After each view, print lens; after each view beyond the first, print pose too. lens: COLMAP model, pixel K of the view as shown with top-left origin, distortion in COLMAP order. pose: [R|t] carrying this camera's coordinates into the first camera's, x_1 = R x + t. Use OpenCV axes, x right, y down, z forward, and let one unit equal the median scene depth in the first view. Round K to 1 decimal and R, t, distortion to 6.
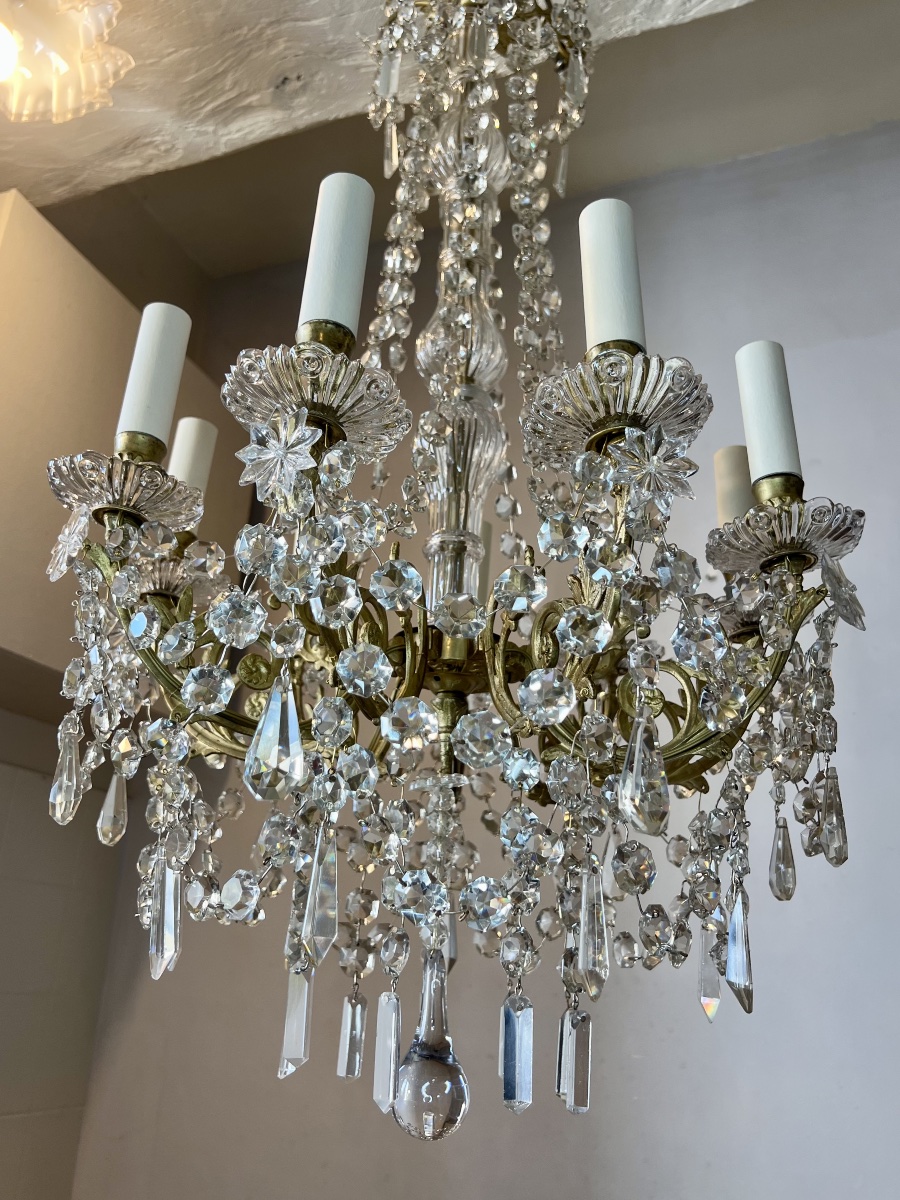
lens RADIAL K [[961.4, 0, 434.3], [0, 961.4, 596.2], [0, 0, 1]] dist [0.042061, -0.034925]
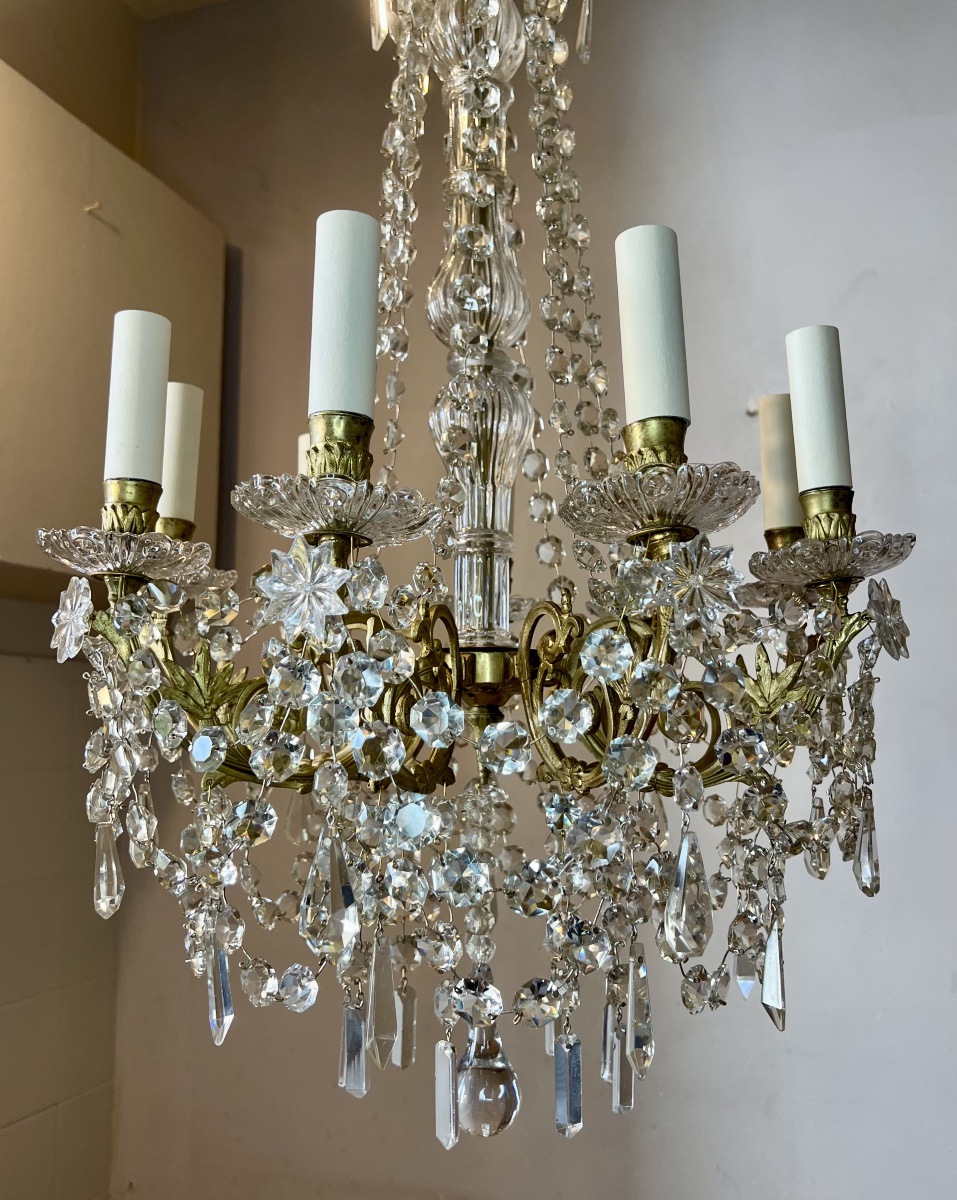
lens RADIAL K [[1078.0, 0, 496.6], [0, 1078.0, 594.9], [0, 0, 1]] dist [0.111793, -0.224478]
pose [[0.997664, -0.050017, 0.046525, -0.016002], [0.037045, 0.968384, 0.246697, -0.260780], [-0.057393, -0.244398, 0.967975, -0.024426]]
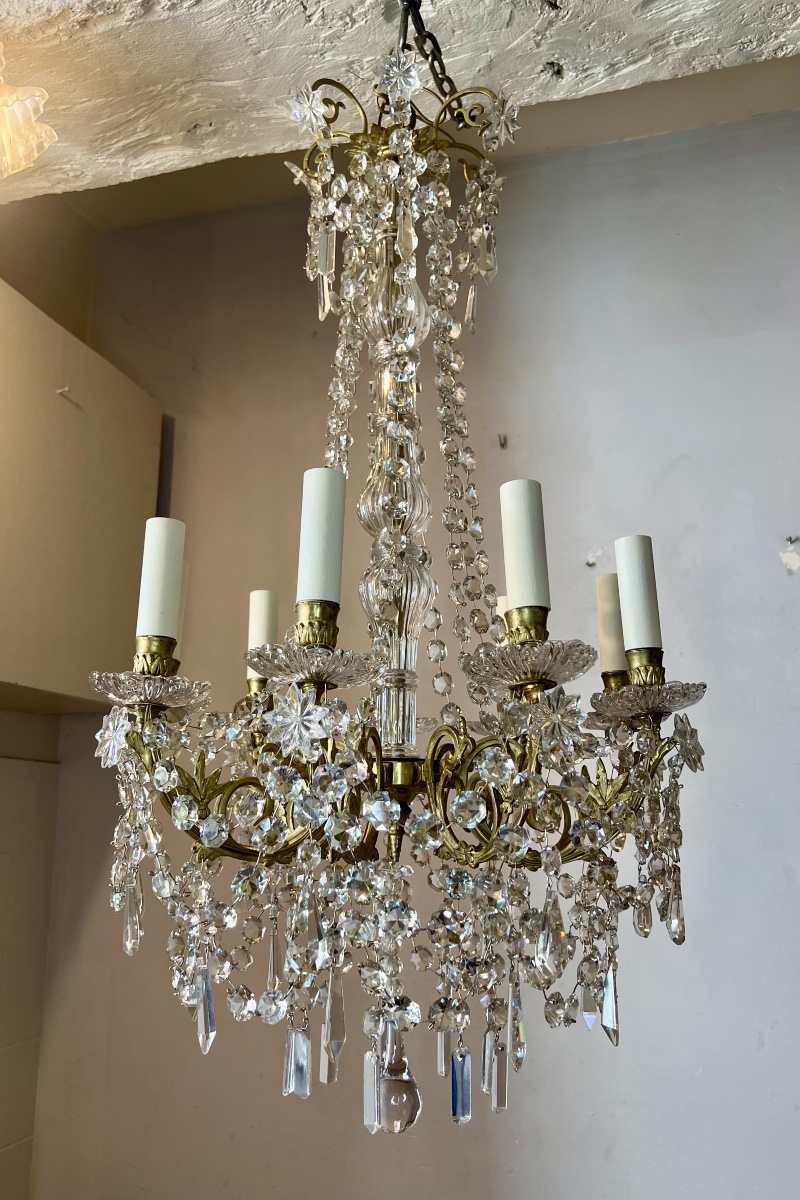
lens RADIAL K [[994.0, 0, 400.0], [0, 994.0, 600.0], [0, 0, 1]] dist [0.072358, -0.085164]
pose [[0.995530, -0.026585, 0.090627, -0.090257], [0.012614, 0.988396, 0.151374, -0.354624], [-0.093599, -0.149555, 0.984313, -0.274303]]
